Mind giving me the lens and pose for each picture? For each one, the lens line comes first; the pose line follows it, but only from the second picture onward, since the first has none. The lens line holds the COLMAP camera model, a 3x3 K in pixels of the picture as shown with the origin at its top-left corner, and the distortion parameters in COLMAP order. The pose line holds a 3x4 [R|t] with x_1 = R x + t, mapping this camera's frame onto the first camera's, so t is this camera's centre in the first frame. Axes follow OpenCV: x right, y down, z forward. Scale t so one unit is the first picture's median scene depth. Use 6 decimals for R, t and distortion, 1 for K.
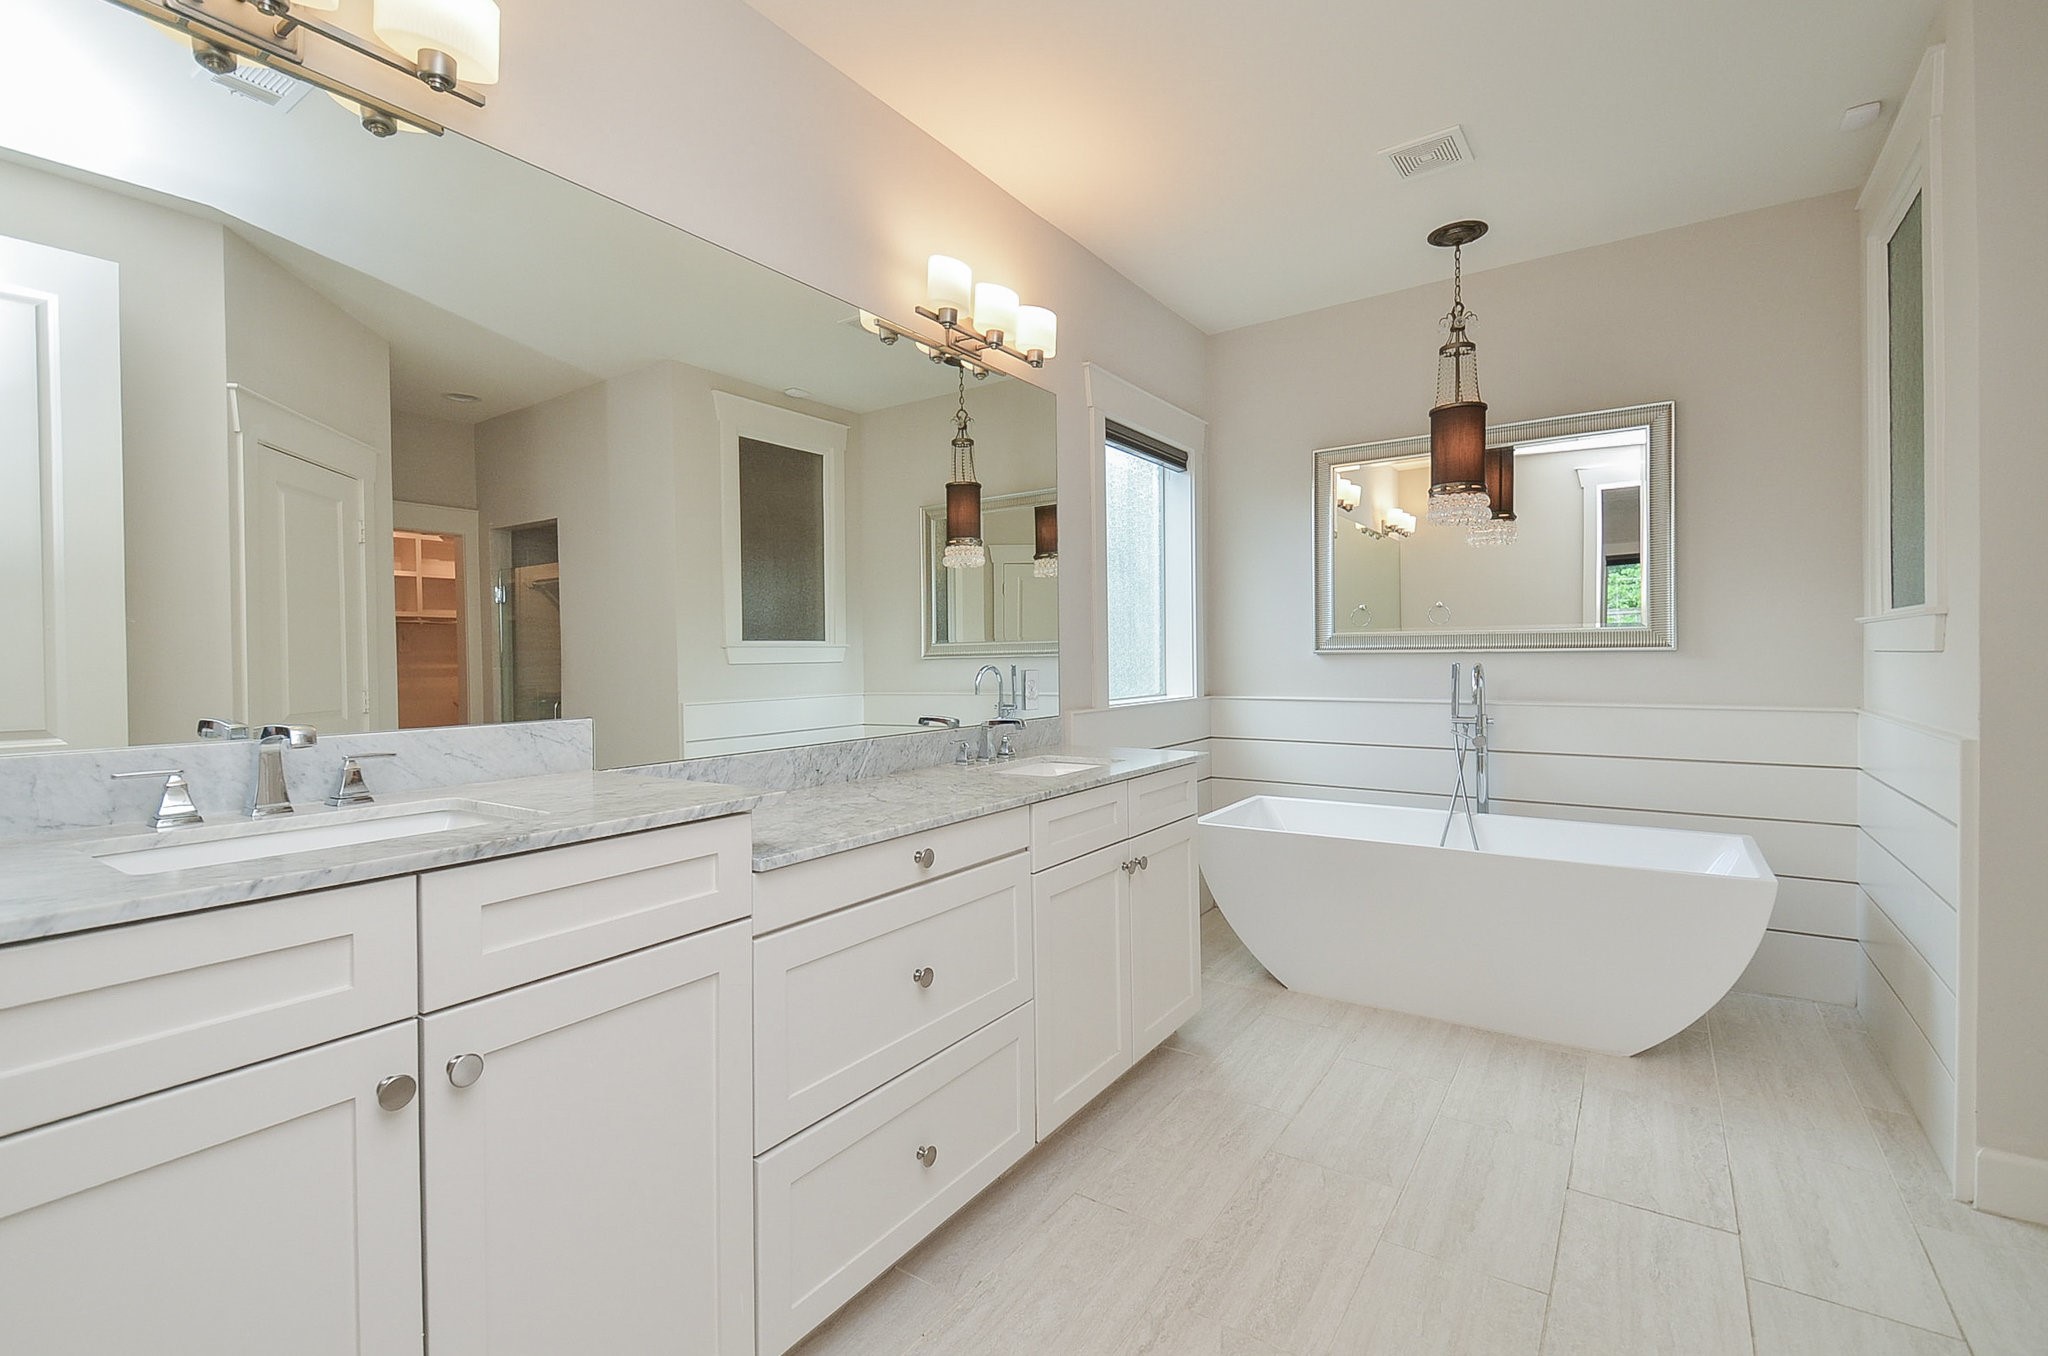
lens RADIAL K [[899.6, 0, 1022.8], [0, 899.6, 665.5], [0, 0, 1]] dist [0.011530, -0.010944]
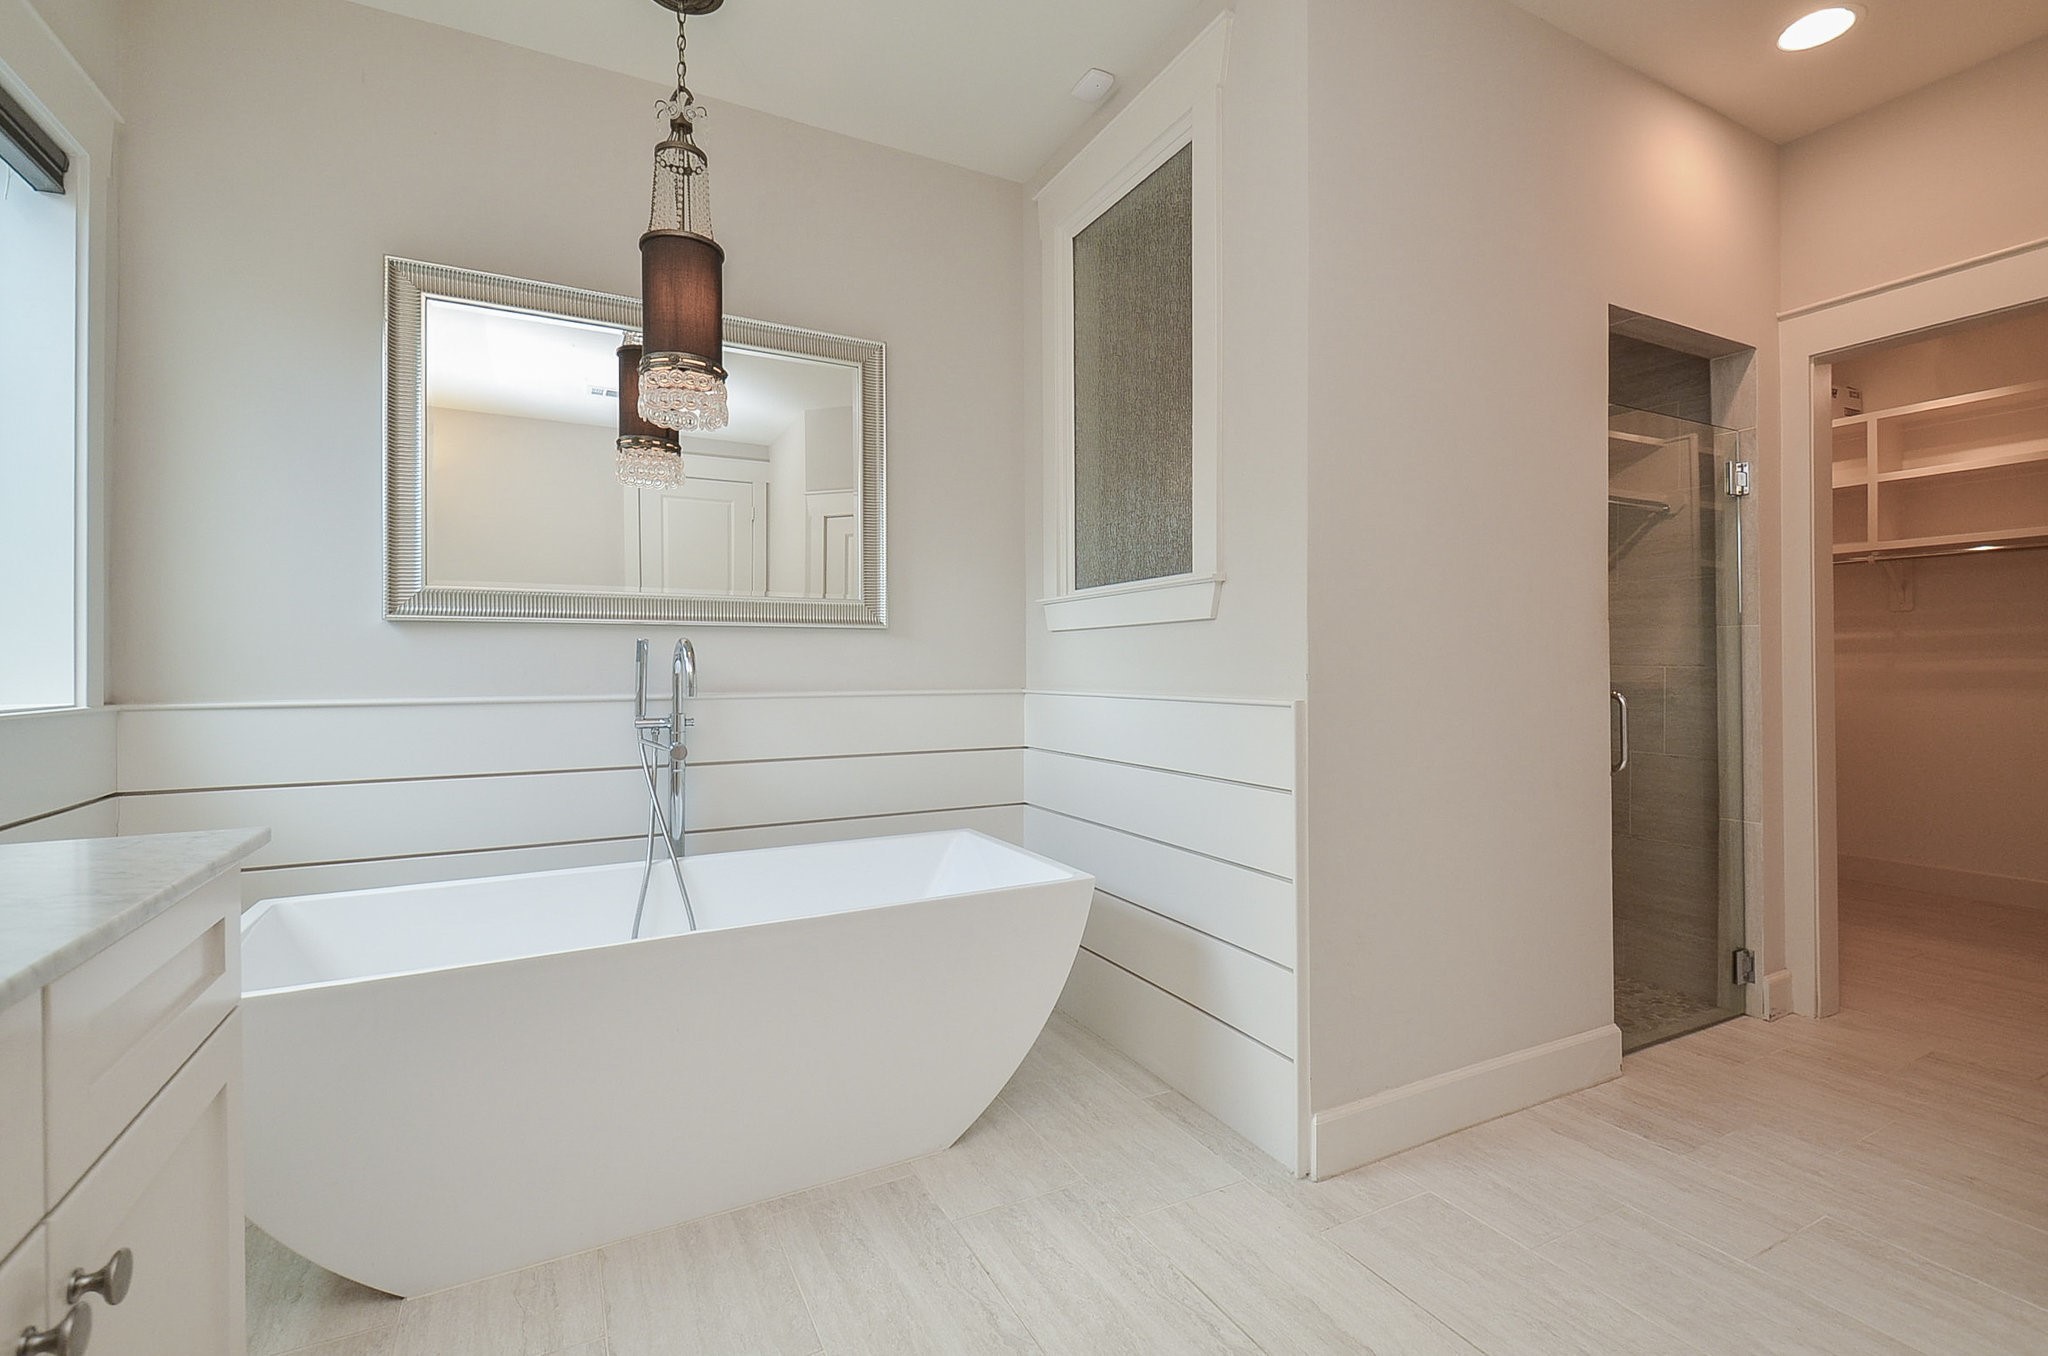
lens RADIAL K [[899.6, 0, 1029.6], [0, 899.6, 661.3], [0, 0, 1]] dist [0.011530, -0.010944]
pose [[0.462820, 0.012887, 0.886359, 0.019051], [0.009174, 0.999771, -0.019327, 0.030564], [-0.886405, 0.017076, 0.462596, 0.445337]]
